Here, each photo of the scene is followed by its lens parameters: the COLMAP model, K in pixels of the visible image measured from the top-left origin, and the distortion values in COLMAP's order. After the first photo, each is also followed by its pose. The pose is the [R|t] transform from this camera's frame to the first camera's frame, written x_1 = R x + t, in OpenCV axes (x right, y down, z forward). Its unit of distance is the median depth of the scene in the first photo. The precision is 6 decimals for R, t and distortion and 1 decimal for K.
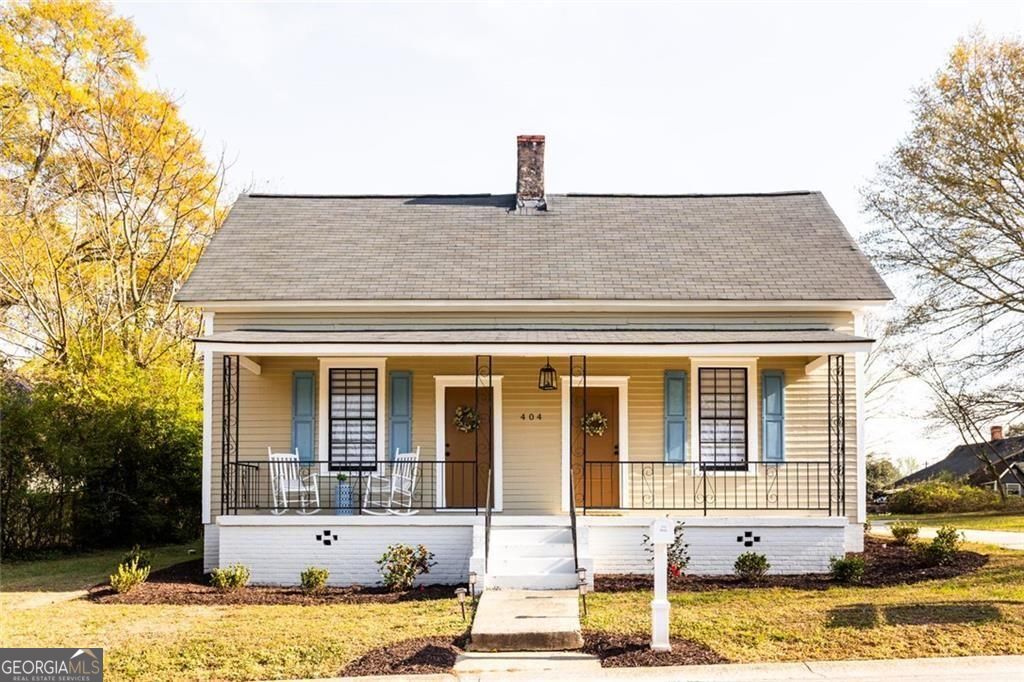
lens RADIAL K [[788.7, 0, 549.1], [0, 788.7, 492.1], [0, 0, 1]] dist [-0.010054, -0.000852]
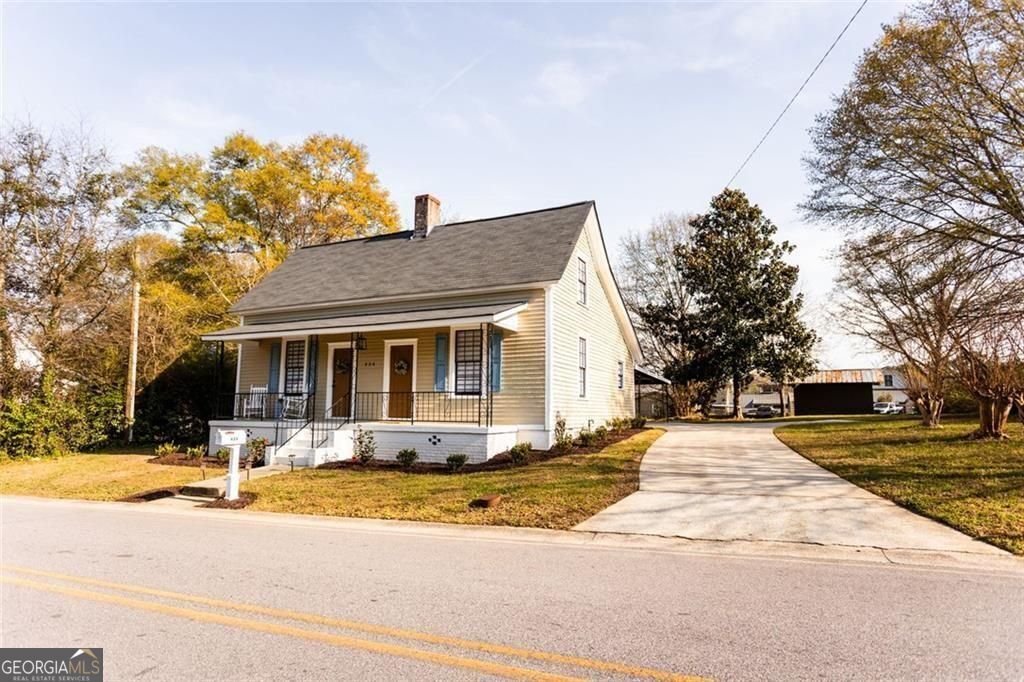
lens RADIAL K [[575.8, 0, 508.2], [0, 575.8, 335.3], [0, 0, 1]] dist [-0.011531, 0.001623]
pose [[0.907385, -0.049557, -0.417369, 0.774845], [0.002066, 0.993538, -0.113477, -0.016111], [0.420296, 0.102105, 0.901624, -0.005802]]
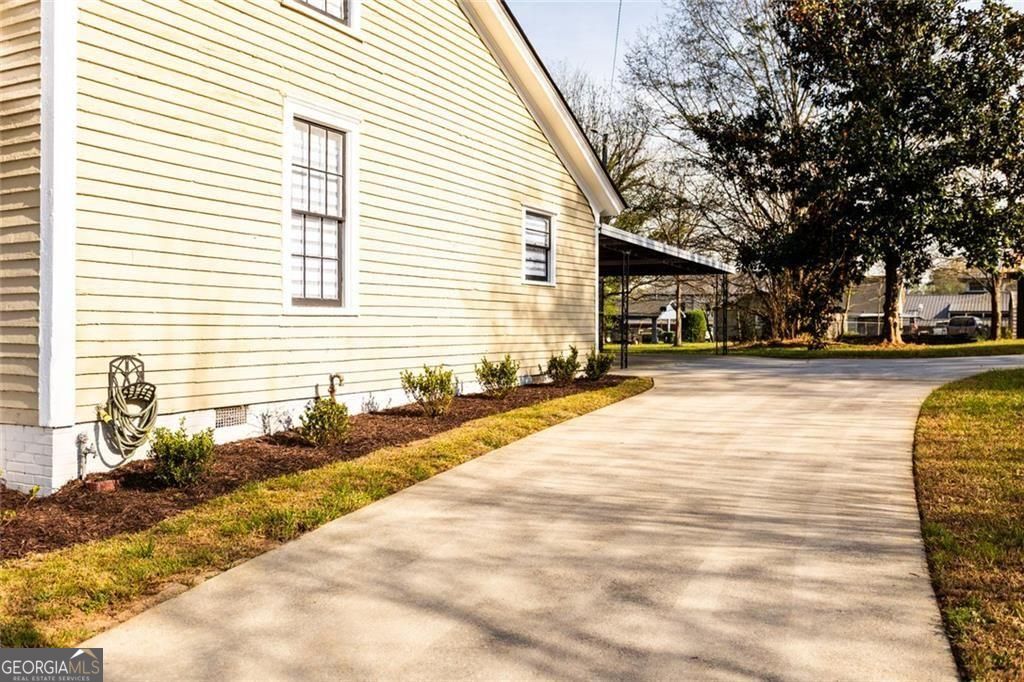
lens RADIAL K [[908.7, 0, 470.4], [0, 908.7, 340.1], [0, 0, 1]] dist [-0.009992, 0.000762]
pose [[0.866937, 0.010684, -0.498303, 0.808391], [0.007642, 0.999368, 0.034724, -0.021237], [0.498359, -0.033911, 0.866307, 0.701419]]
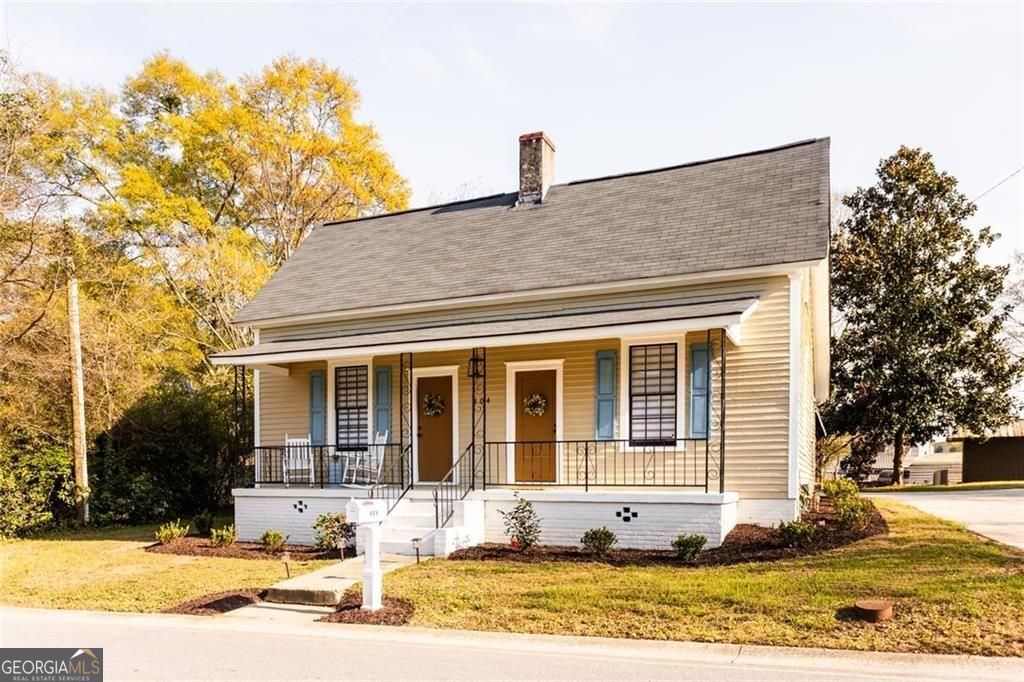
lens RADIAL K [[777.7, 0, 516.8], [0, 777.7, 492.8], [0, 0, 1]] dist [-0.004504, 0.013280]
pose [[0.915534, 0.007712, -0.402166, 0.463743], [0.006310, 0.999418, 0.033529, -0.002775], [0.402190, -0.033234, 0.914953, 0.015165]]
